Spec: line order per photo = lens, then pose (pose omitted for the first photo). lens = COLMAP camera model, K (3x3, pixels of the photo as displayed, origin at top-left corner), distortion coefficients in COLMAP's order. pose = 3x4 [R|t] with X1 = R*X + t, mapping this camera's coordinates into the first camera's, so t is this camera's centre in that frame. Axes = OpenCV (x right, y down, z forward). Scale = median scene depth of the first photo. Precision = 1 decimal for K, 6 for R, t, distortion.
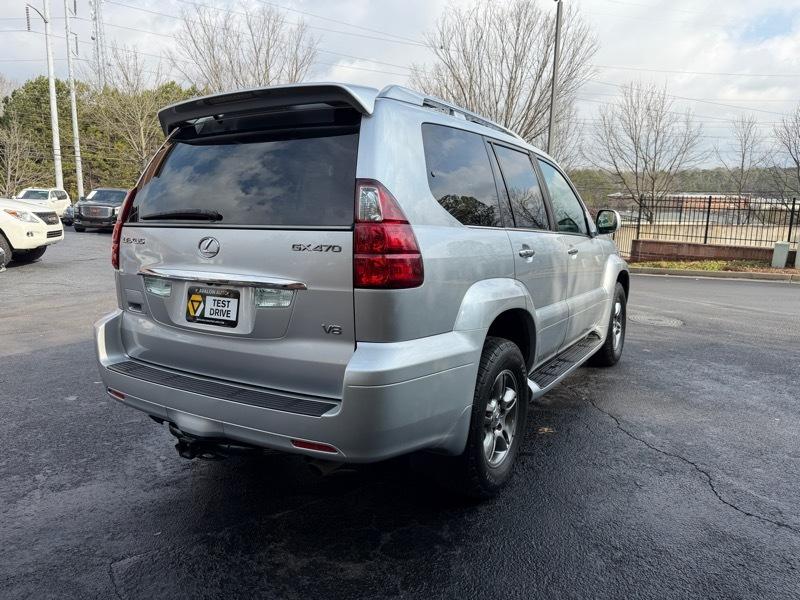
lens RADIAL K [[571.1, 0, 399.4], [0, 571.1, 301.2], [0, 0, 1]] dist [0.035772, -0.033747]
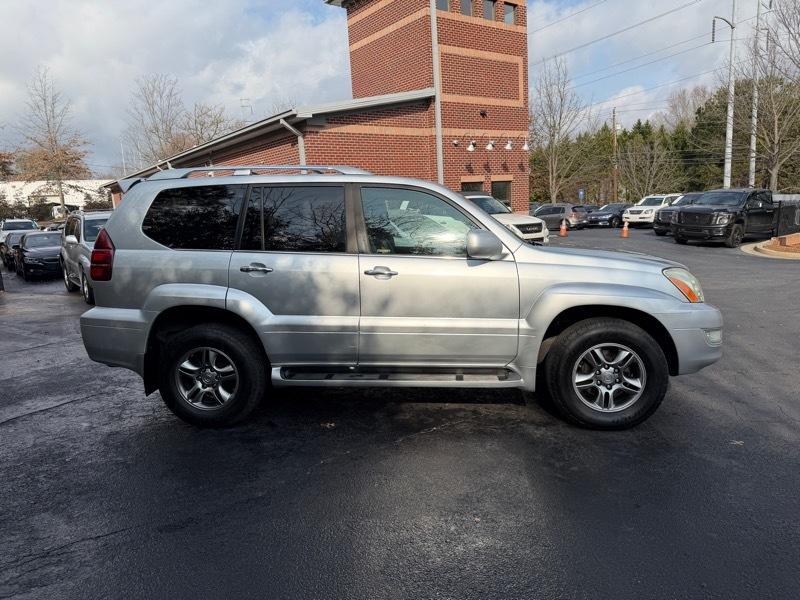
lens RADIAL K [[571.1, 0, 387.4], [0, 571.1, 311.8], [0, 0, 1]] dist [0.035772, -0.033747]
pose [[0.419177, 0.120494, -0.899873, 1.650707], [-0.104814, 0.990949, 0.083864, -0.138363], [0.901834, 0.059165, 0.428012, 0.759937]]
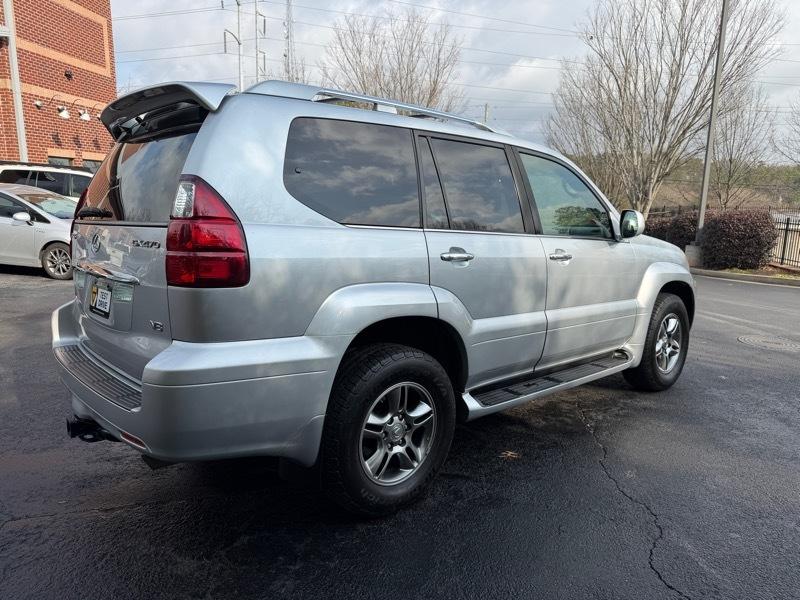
lens RADIAL K [[571.1, 0, 395.0], [0, 571.1, 301.9], [0, 0, 1]] dist [0.035772, -0.033747]
pose [[0.958581, 0.049259, -0.280529, 0.409088], [-0.049383, 0.998758, 0.006631, -0.014188], [0.280508, 0.007497, 0.959823, 0.103989]]
